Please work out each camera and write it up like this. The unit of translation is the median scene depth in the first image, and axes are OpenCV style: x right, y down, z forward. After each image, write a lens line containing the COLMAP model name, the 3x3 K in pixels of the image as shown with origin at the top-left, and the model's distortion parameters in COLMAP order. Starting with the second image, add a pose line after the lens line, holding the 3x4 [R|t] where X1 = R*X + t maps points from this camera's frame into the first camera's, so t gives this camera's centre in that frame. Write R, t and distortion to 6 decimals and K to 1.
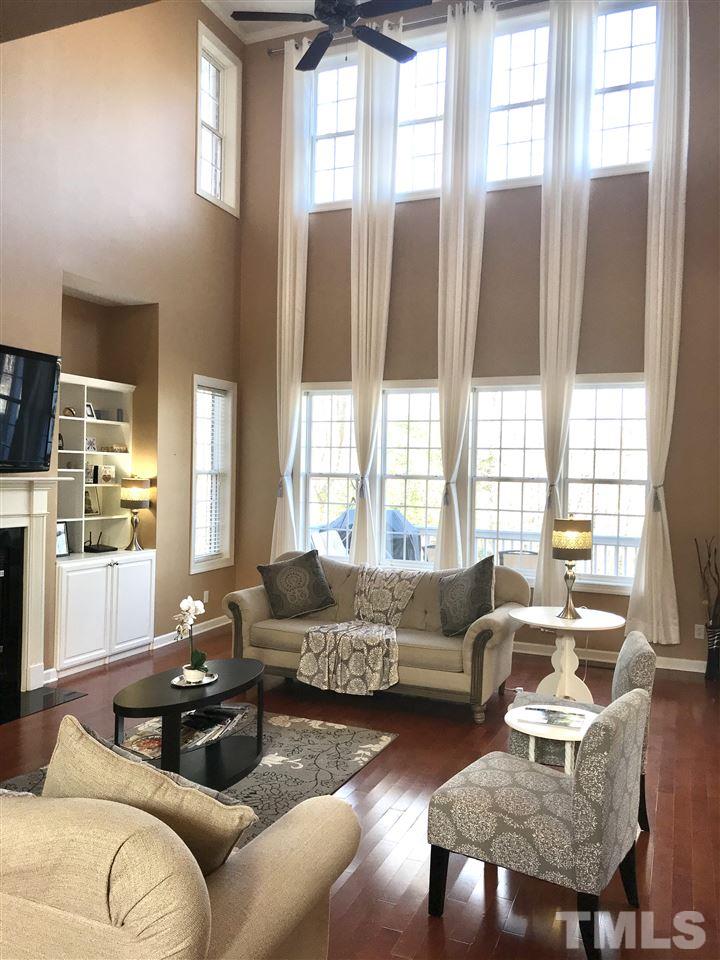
lens RADIAL K [[779.5, 0, 359.9], [0, 779.5, 477.8], [0, 0, 1]] dist [0.013060, 0.005131]
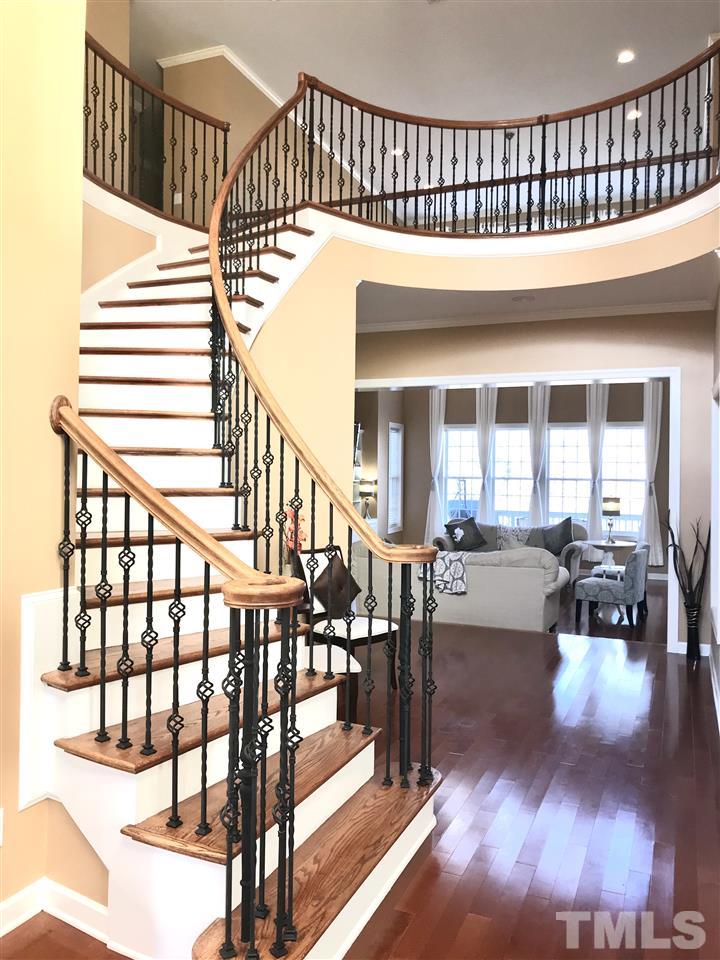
lens RADIAL K [[779.5, 0, 359.3], [0, 779.5, 482.4], [0, 0, 1]] dist [0.013060, 0.005131]
pose [[0.999963, -0.007983, 0.003350, -0.307325], [0.007969, 0.999961, 0.003915, -0.001847], [-0.003381, -0.003888, 0.999987, -0.821775]]
